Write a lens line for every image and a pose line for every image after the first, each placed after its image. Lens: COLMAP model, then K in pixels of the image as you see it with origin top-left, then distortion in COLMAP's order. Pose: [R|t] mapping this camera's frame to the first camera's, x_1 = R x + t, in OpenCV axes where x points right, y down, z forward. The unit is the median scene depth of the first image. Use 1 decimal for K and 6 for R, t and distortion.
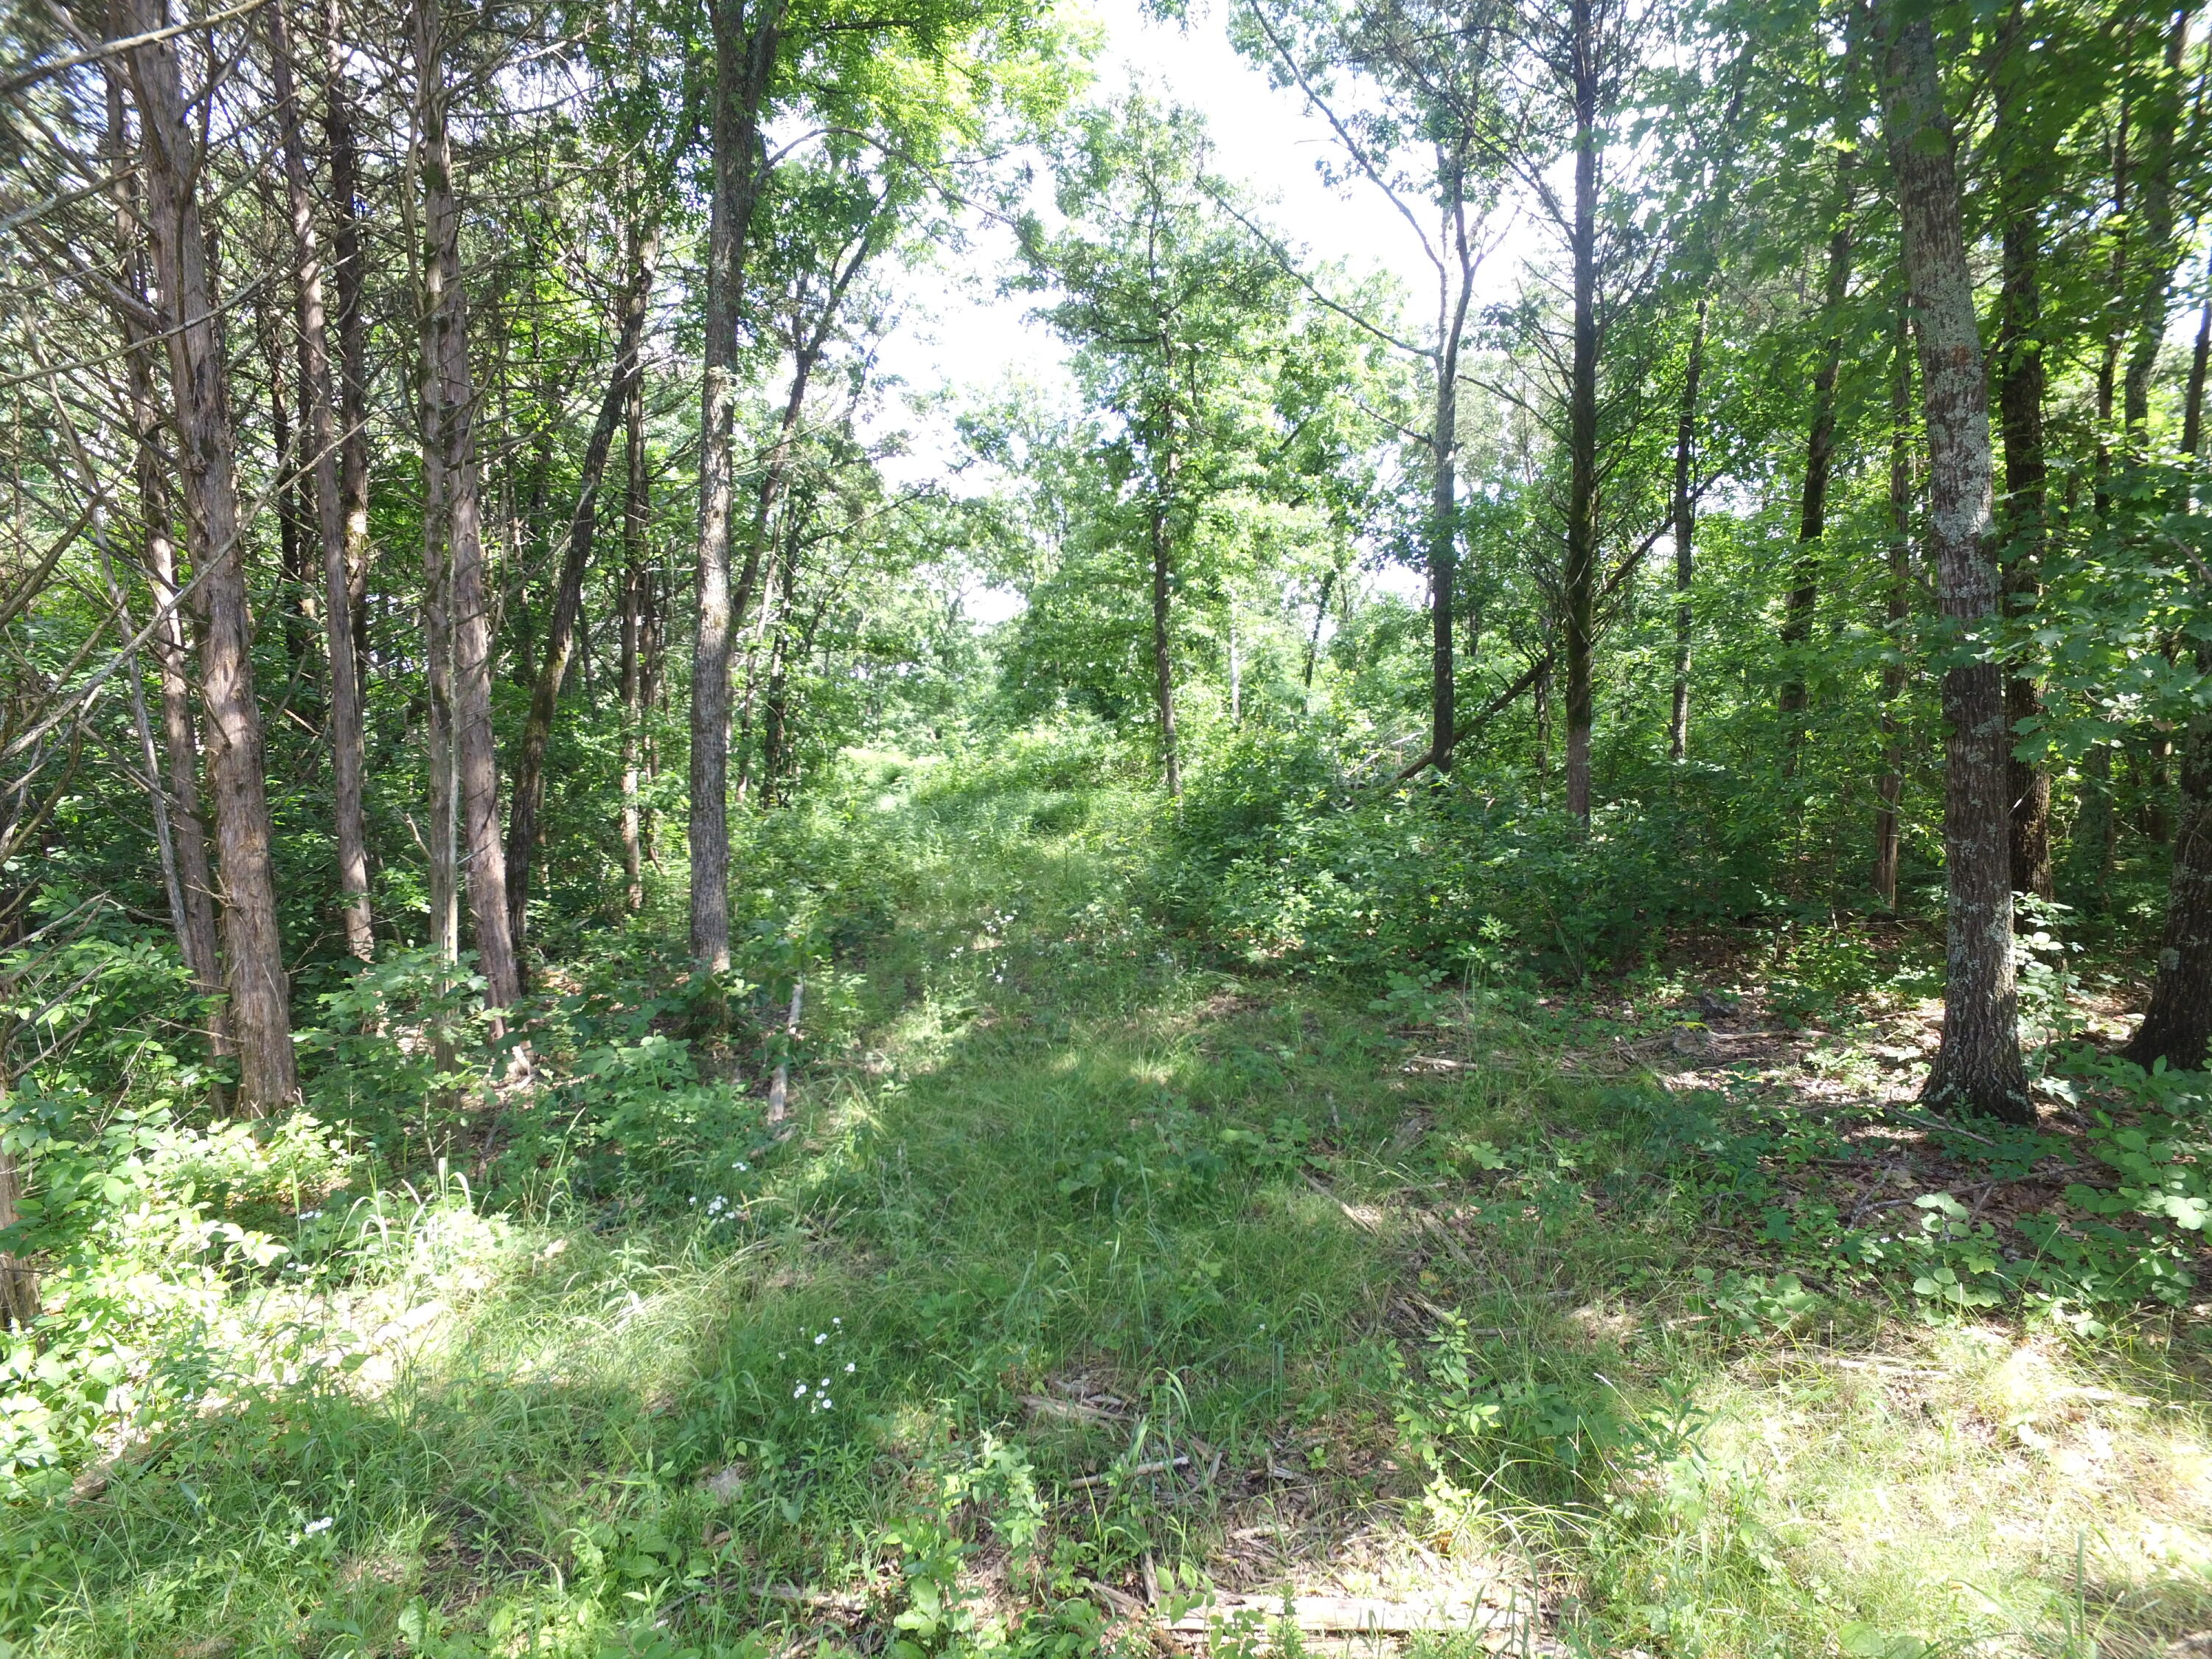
lens RADIAL K [[1293.6, 0, 1106.0], [0, 1293.6, 829.5], [0, 0, 1]] dist [0.000390, 0.011931]
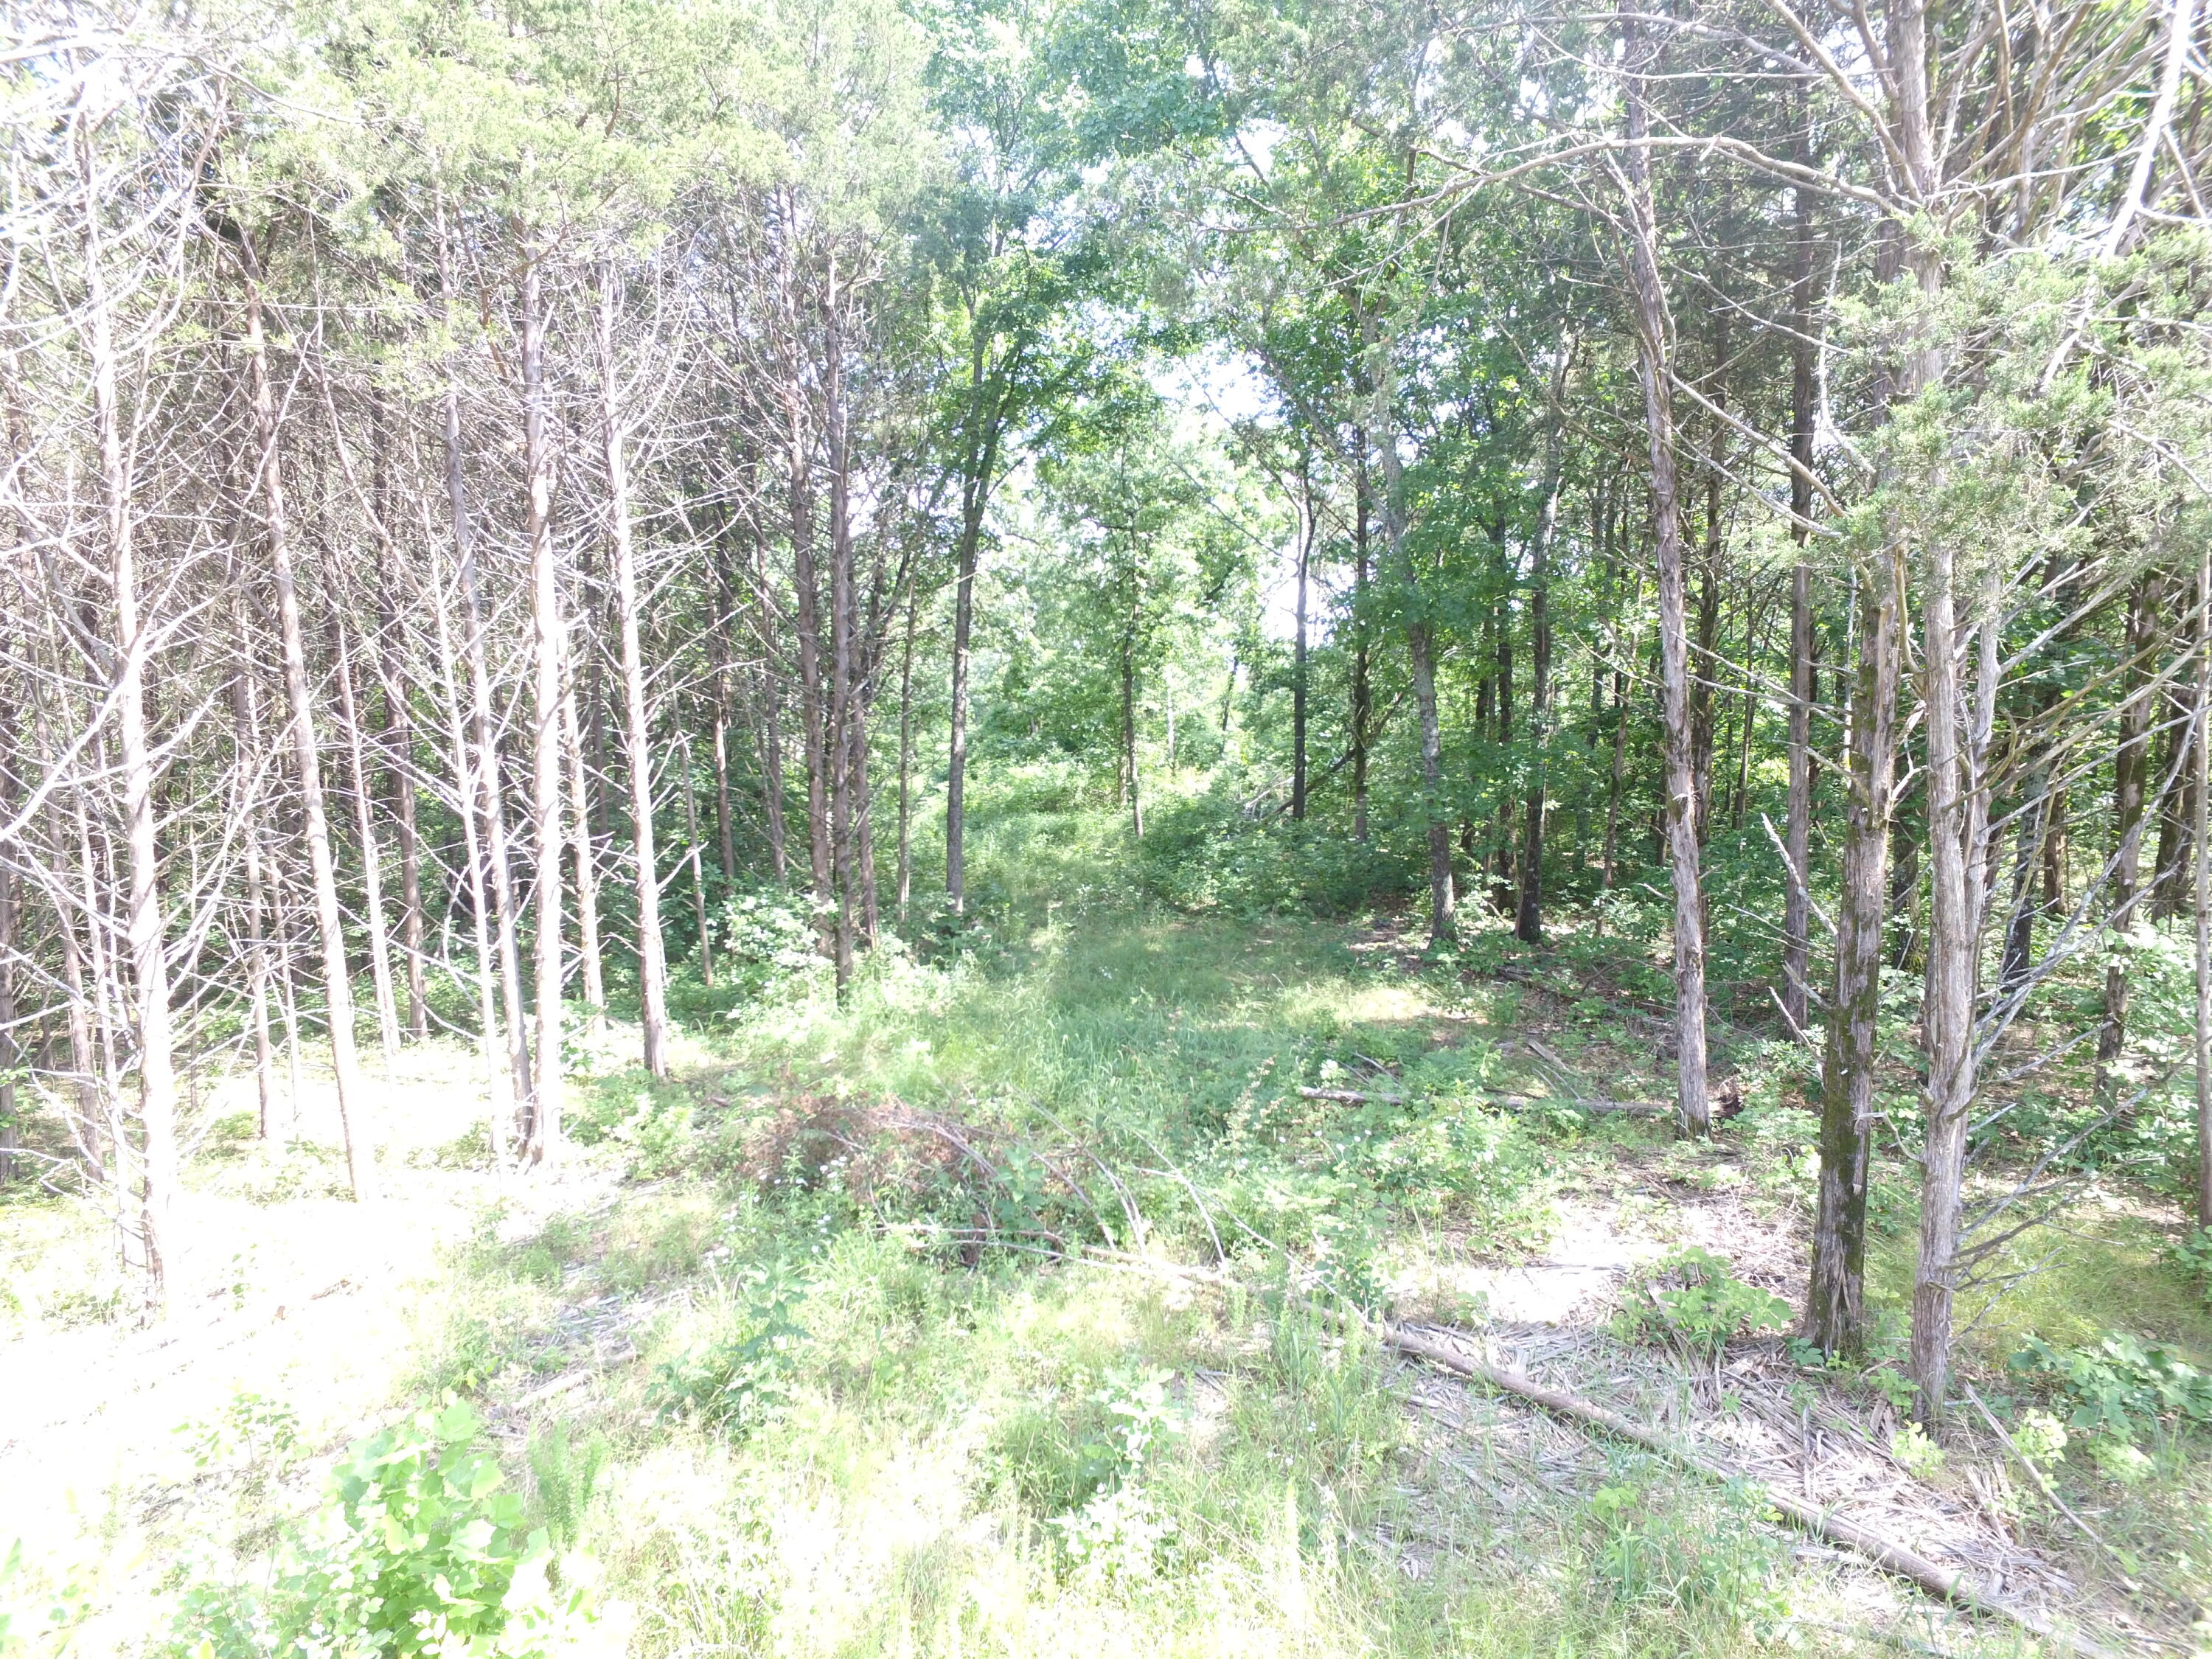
lens RADIAL K [[1293.6, 0, 1106.0], [0, 1293.6, 829.5], [0, 0, 1]] dist [0.000390, 0.011931]
pose [[0.998251, 0.003344, 0.059016, -0.085708], [-0.003355, 0.999994, 0.000090, -0.017031], [-0.059016, -0.000288, 0.998257, -0.626044]]
